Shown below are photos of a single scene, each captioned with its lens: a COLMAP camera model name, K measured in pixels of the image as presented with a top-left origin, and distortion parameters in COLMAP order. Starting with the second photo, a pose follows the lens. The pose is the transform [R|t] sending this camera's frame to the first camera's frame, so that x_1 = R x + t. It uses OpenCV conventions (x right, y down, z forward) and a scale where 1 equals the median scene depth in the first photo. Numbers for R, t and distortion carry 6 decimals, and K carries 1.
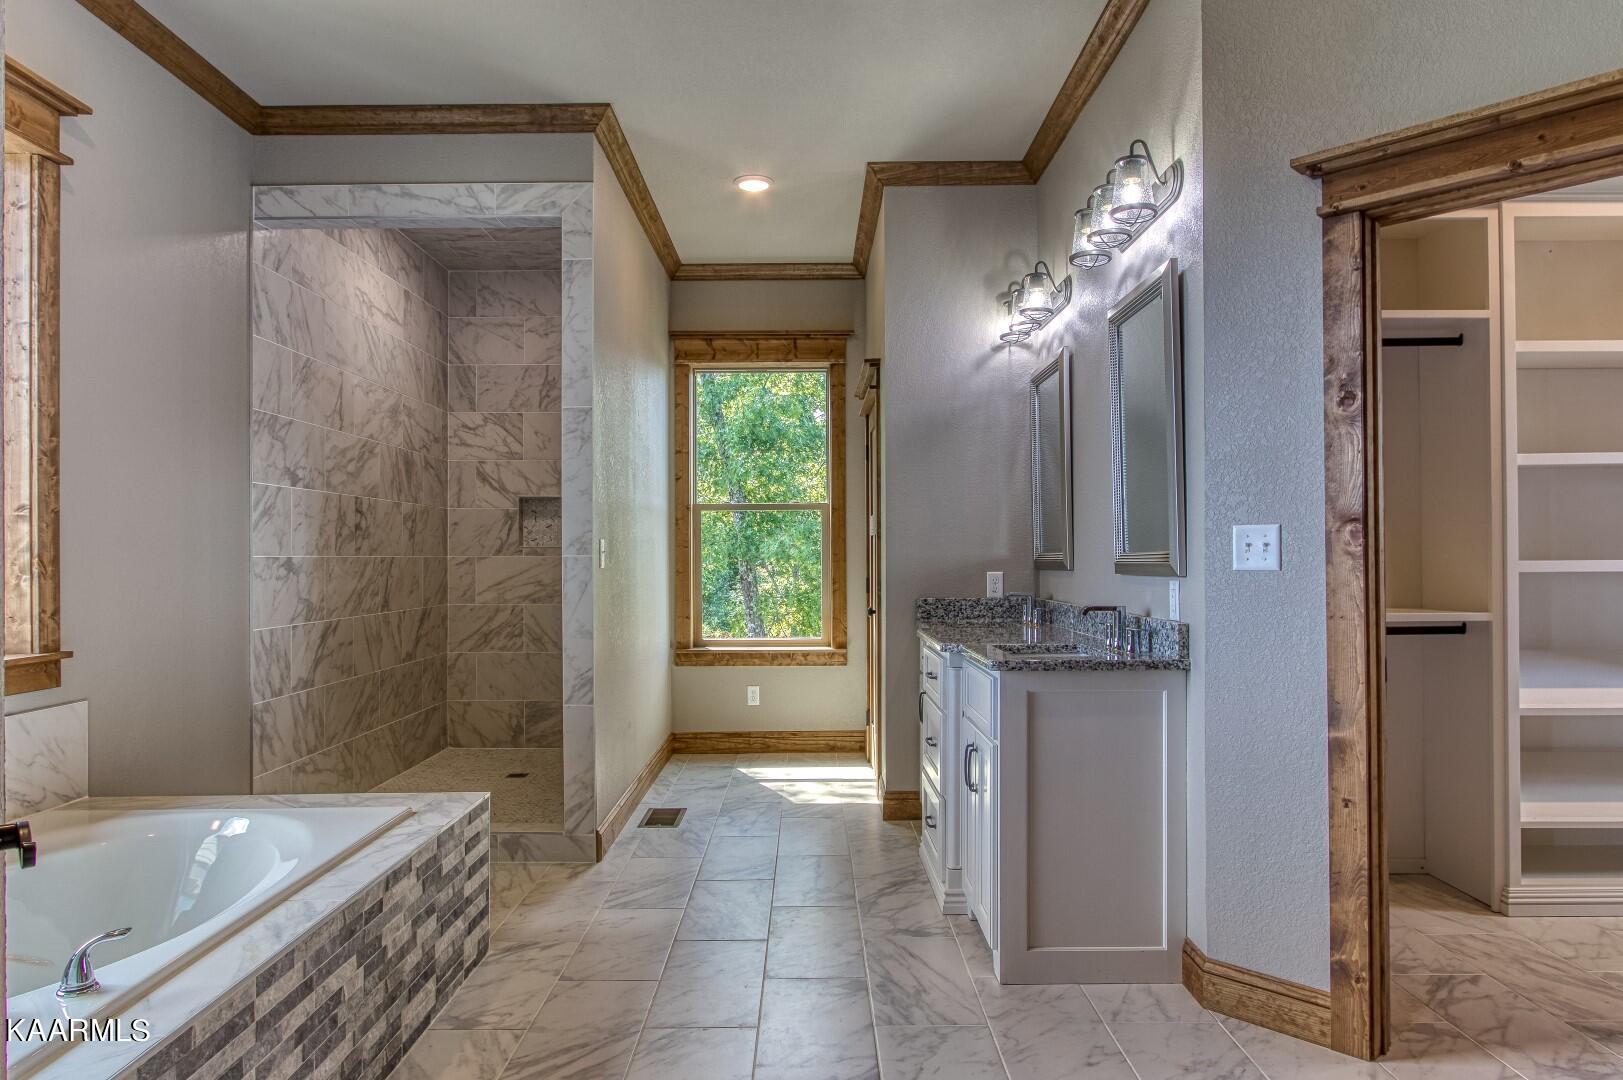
lens RADIAL K [[993.8, 0, 811.5], [0, 993.8, 540.0], [0, 0, 1]] dist [-0.026478, 0.001092]
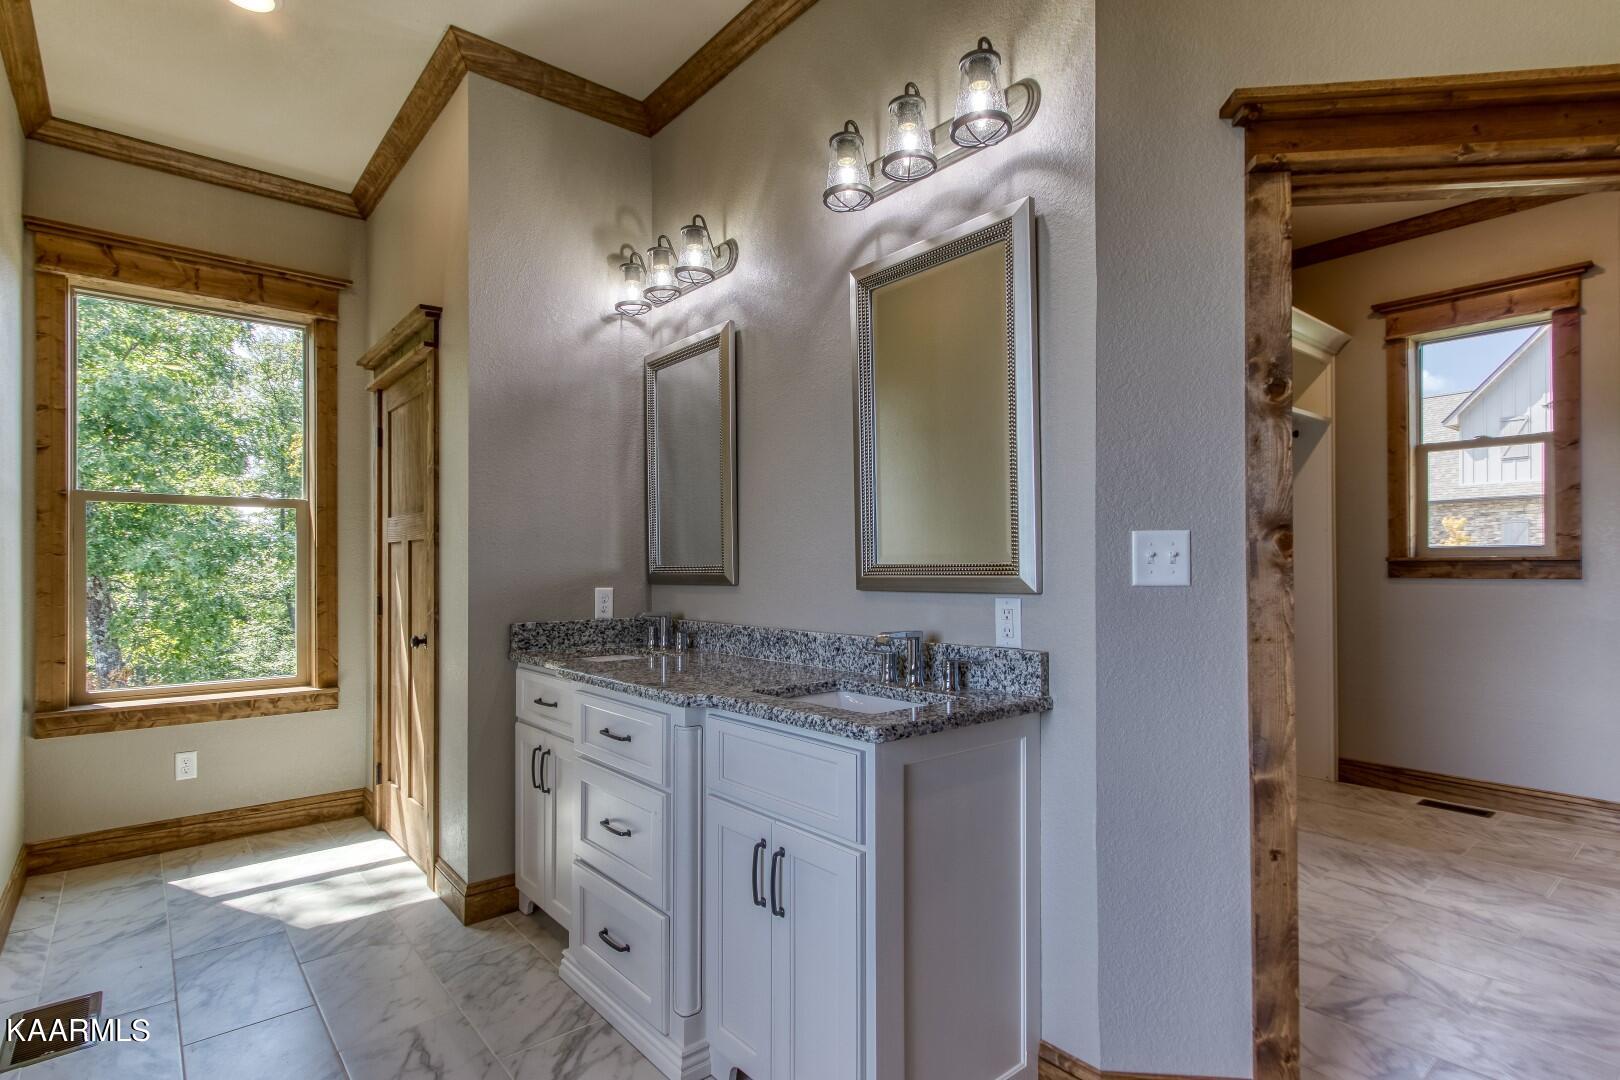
lens RADIAL K [[806.5, 0, 808.7], [0, 806.5, 560.7], [0, 0, 1]] dist [-0.001187, 0.001053]
pose [[0.768511, 0.007637, 0.639791, -0.114613], [-0.011134, 0.999937, 0.001437, 0.006712], [-0.639740, -0.008228, 0.768547, 0.369707]]
